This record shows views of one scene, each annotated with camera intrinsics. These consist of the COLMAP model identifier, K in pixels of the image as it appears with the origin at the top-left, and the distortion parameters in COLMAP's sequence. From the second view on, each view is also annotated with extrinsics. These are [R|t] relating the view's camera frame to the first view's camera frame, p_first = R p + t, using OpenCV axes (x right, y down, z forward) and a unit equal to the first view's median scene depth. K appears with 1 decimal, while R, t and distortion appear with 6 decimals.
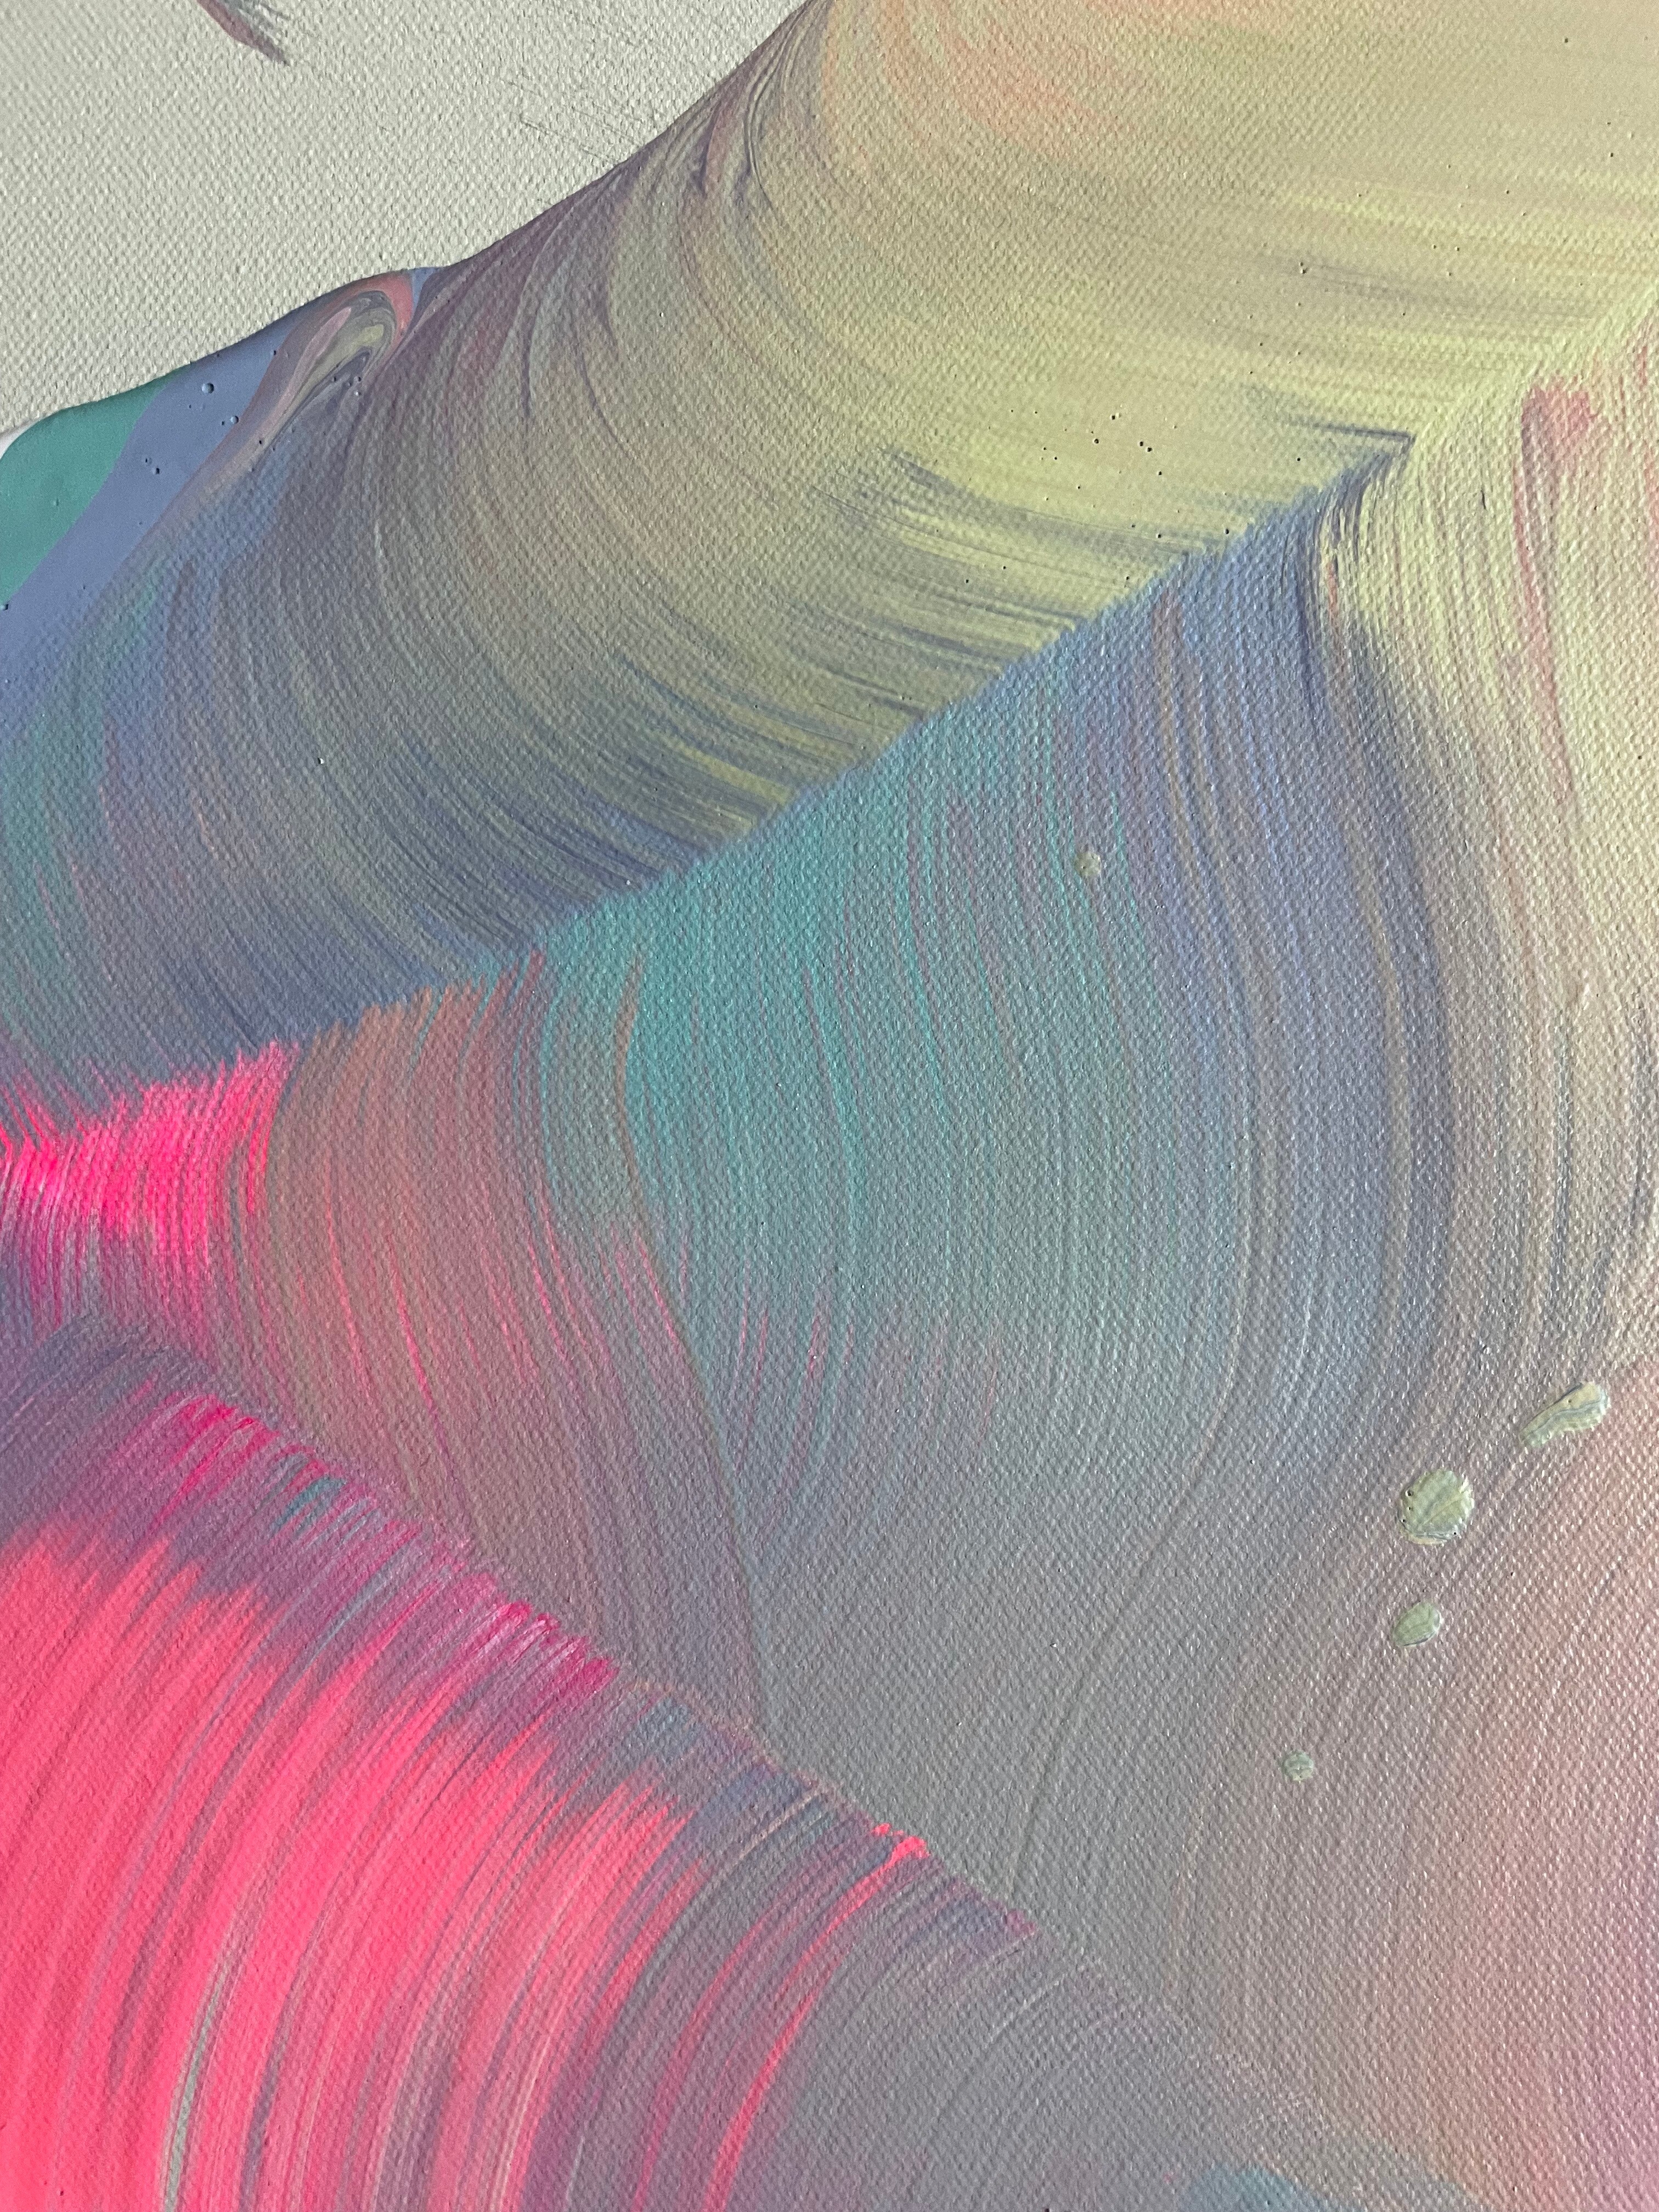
lens RADIAL K [[1708.2, 0, 828.6], [0, 1708.2, 1102.9], [0, 0, 1]] dist [0.067999, -0.106995]
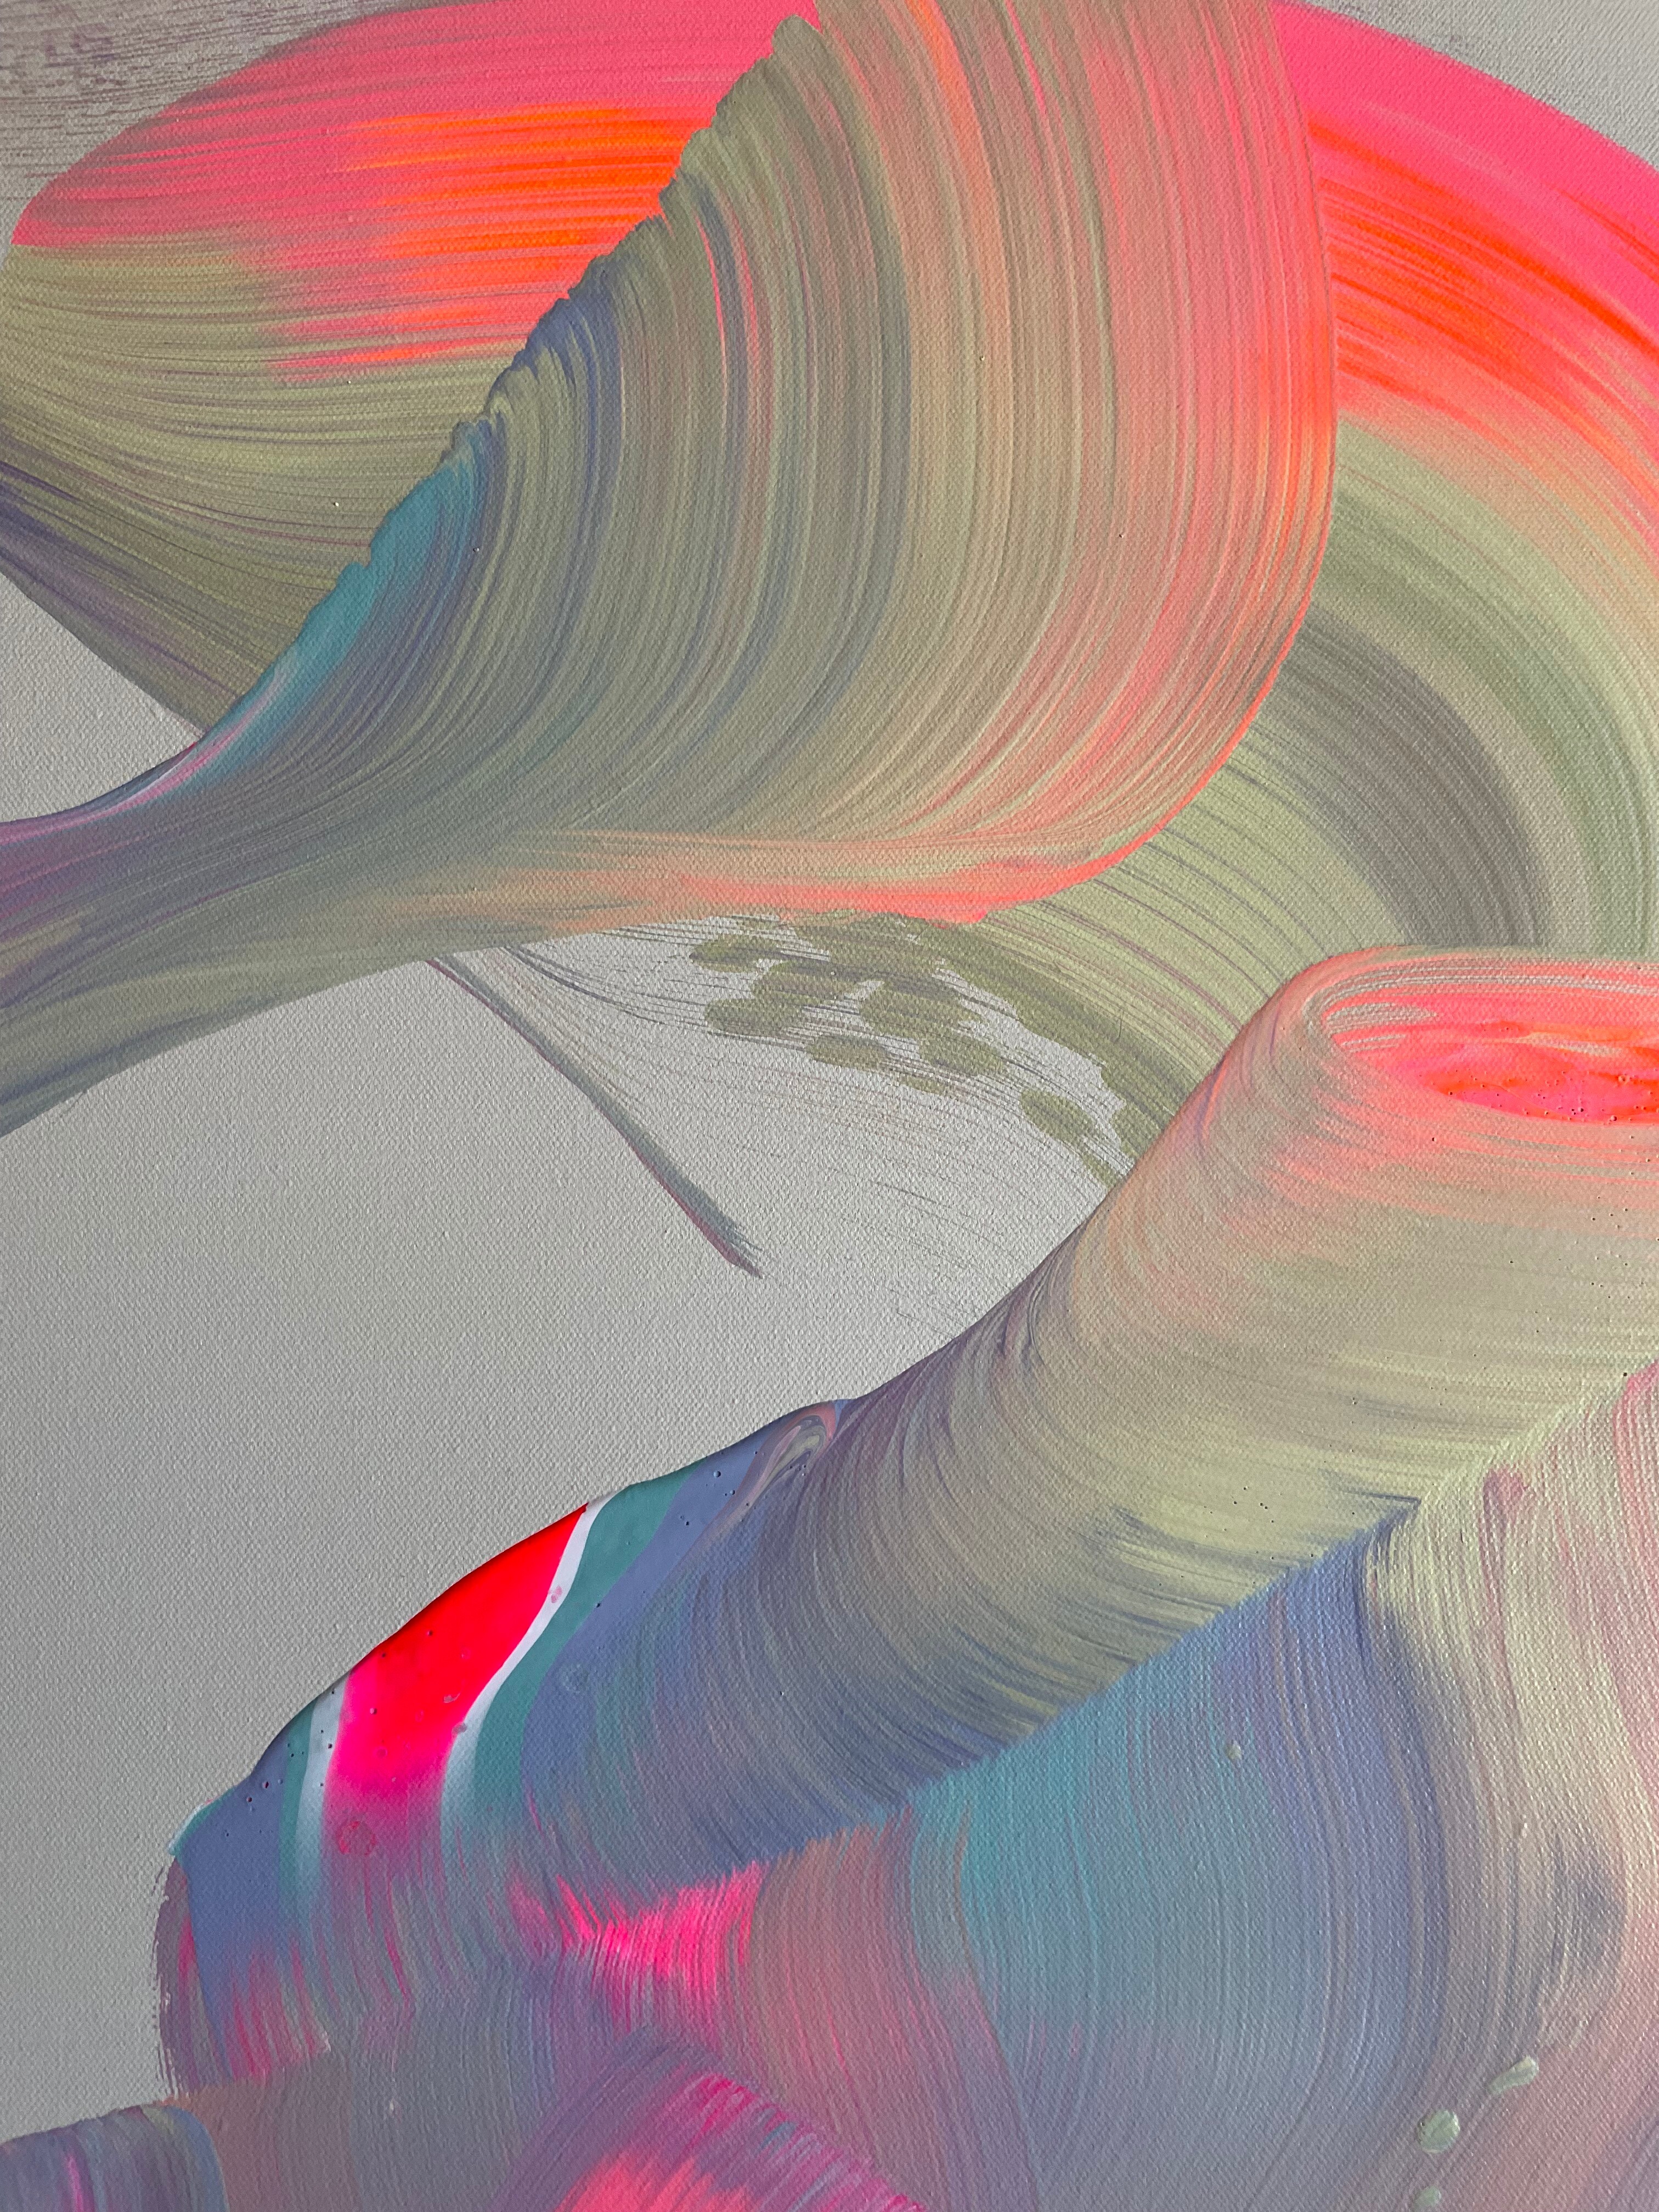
lens RADIAL K [[1708.2, 0, 841.9], [0, 1708.2, 1115.6], [0, 0, 1]] dist [0.067999, -0.106995]
pose [[0.999936, -0.002180, 0.011117, -0.253436], [0.002315, 0.999923, -0.012193, -0.748820], [-0.011089, 0.012218, 0.999864, -0.708279]]
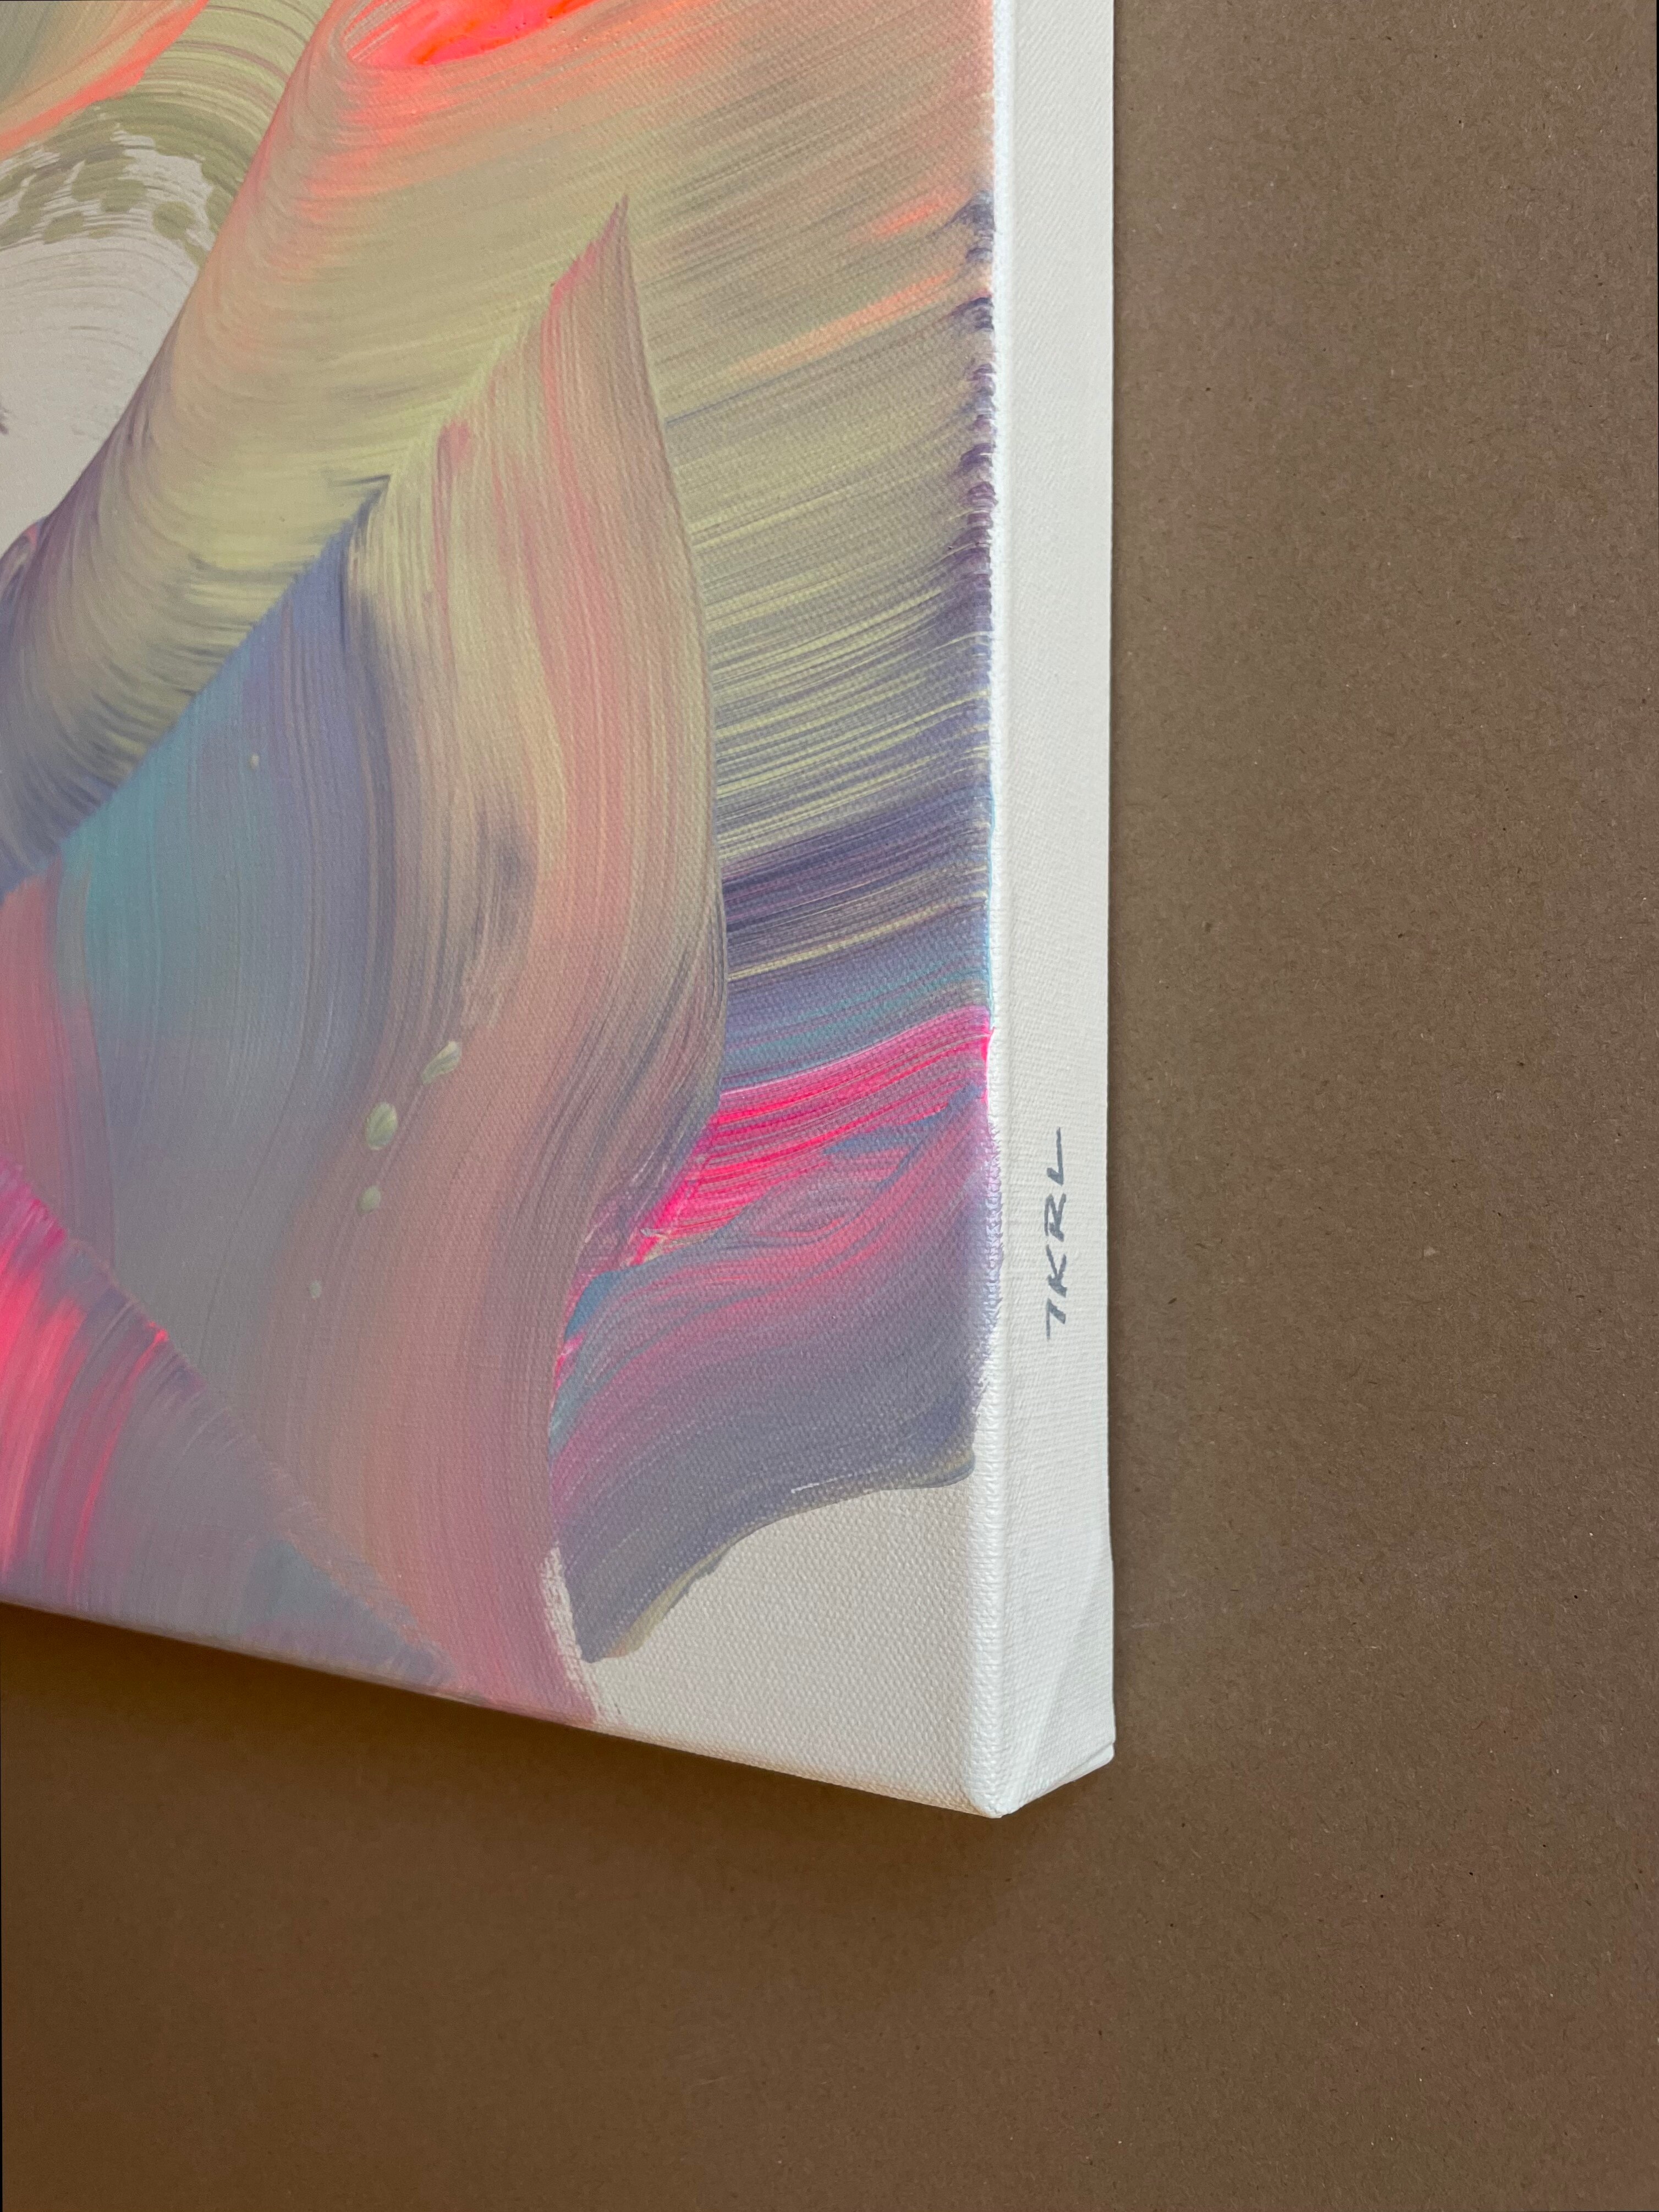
lens RADIAL K [[1708.3, 0, 835.1], [0, 1708.3, 1108.5], [0, 0, 1]] dist [0.067999, -0.106995]
pose [[0.833419, -0.048382, -0.550520, 1.562781], [-0.002791, 0.995779, -0.091737, 0.360449], [0.552635, 0.077992, 0.829766, -0.076040]]
